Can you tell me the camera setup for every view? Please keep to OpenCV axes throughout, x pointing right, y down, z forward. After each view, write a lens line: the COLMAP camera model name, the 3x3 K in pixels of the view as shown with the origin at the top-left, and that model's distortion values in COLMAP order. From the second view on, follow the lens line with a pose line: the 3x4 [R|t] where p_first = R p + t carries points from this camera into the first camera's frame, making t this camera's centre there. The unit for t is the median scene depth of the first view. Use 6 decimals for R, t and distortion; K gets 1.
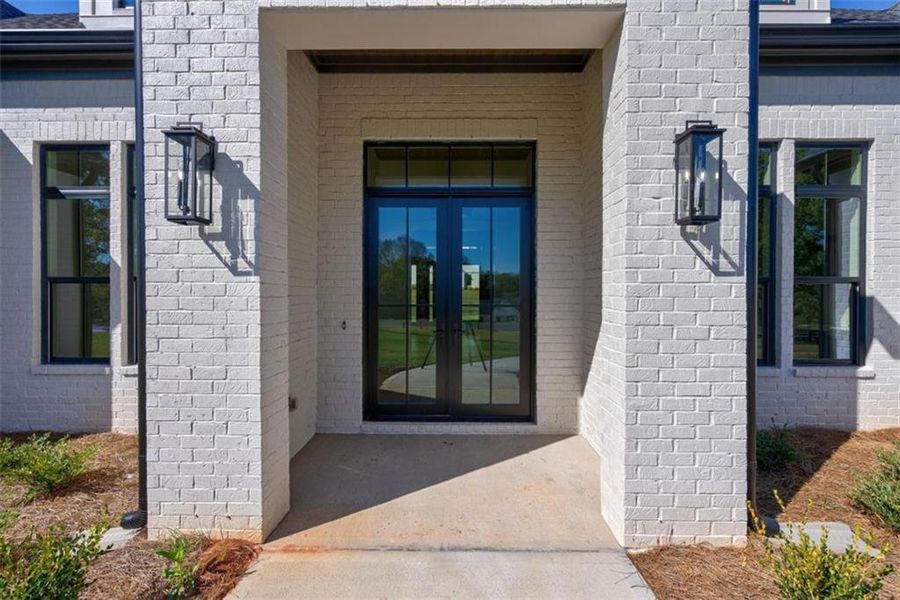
lens RADIAL K [[426.0, 0, 449.3], [0, 426.0, 296.4], [0, 0, 1]] dist [-0.001546, 0.000141]
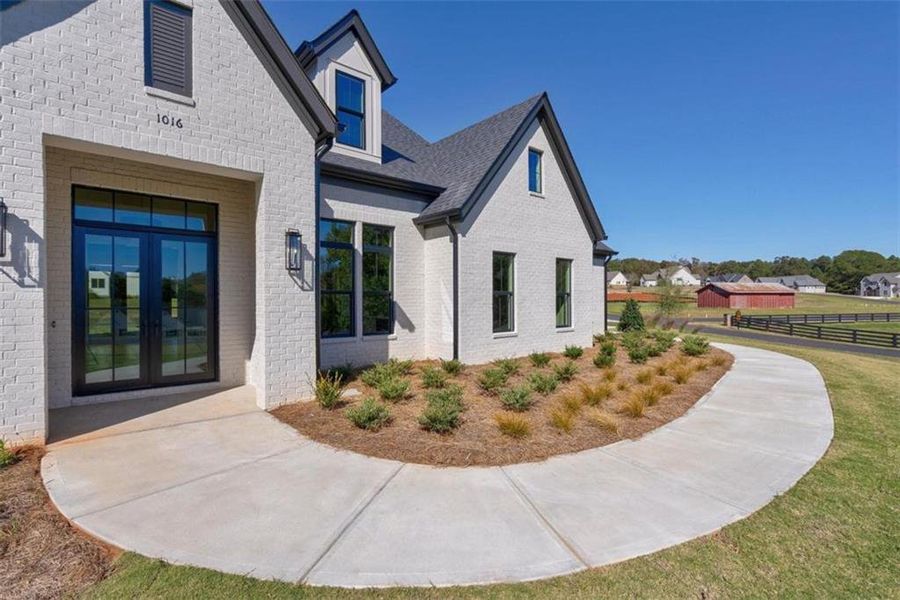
lens RADIAL K [[426.0, 0, 450.5], [0, 426.0, 300.5], [0, 0, 1]] dist [-0.001546, 0.000141]
pose [[0.755476, -0.002474, 0.655172, -0.326151], [0.009719, 0.999925, -0.007432, 0.030492], [-0.655104, 0.011982, 0.755444, -1.361055]]
